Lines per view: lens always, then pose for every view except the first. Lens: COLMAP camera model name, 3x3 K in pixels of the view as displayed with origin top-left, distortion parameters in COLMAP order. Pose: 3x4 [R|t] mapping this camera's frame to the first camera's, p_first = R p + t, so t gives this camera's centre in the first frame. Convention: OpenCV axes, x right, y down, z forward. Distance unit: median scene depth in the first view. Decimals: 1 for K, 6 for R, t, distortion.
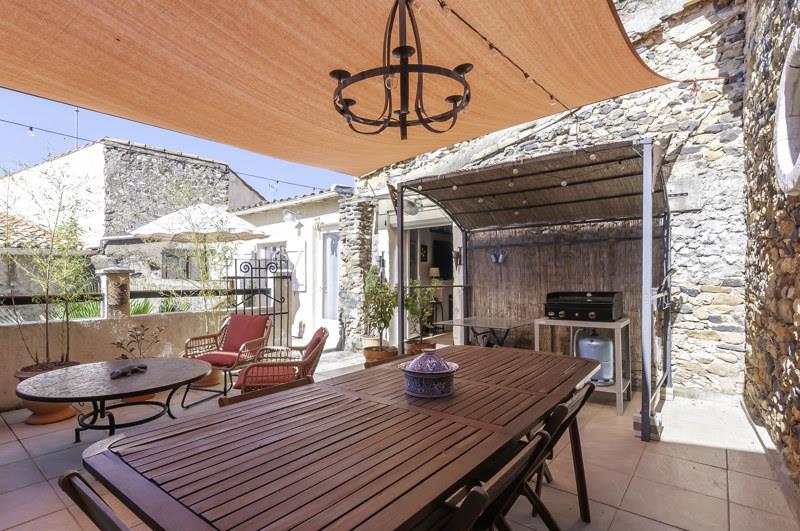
lens RADIAL K [[402.1, 0, 400.5], [0, 402.1, 270.6], [0, 0, 1]] dist [-0.001354, -0.000174]
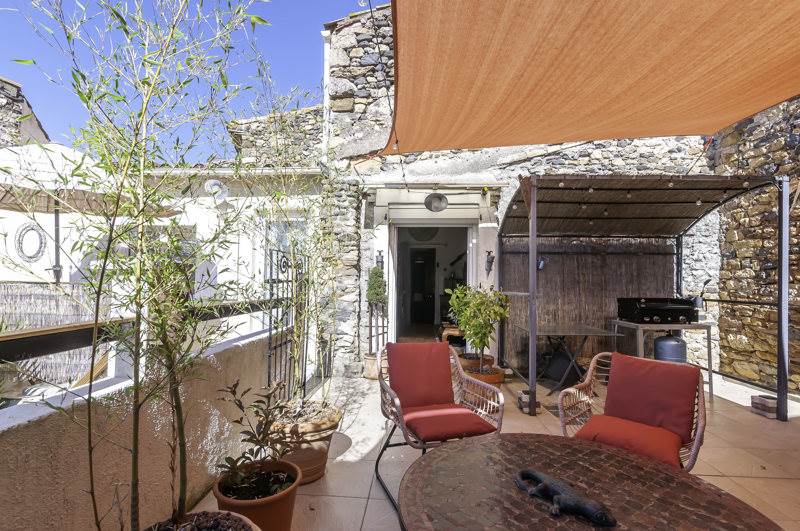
lens RADIAL K [[378.2, 0, 401.5], [0, 378.2, 268.2], [0, 0, 1]] dist [0.001352, 0.000081]
pose [[0.805482, 0.029024, 0.591910, -0.638039], [-0.023129, 0.999579, -0.017539, 0.002109], [-0.592169, 0.000437, 0.805814, 0.464784]]
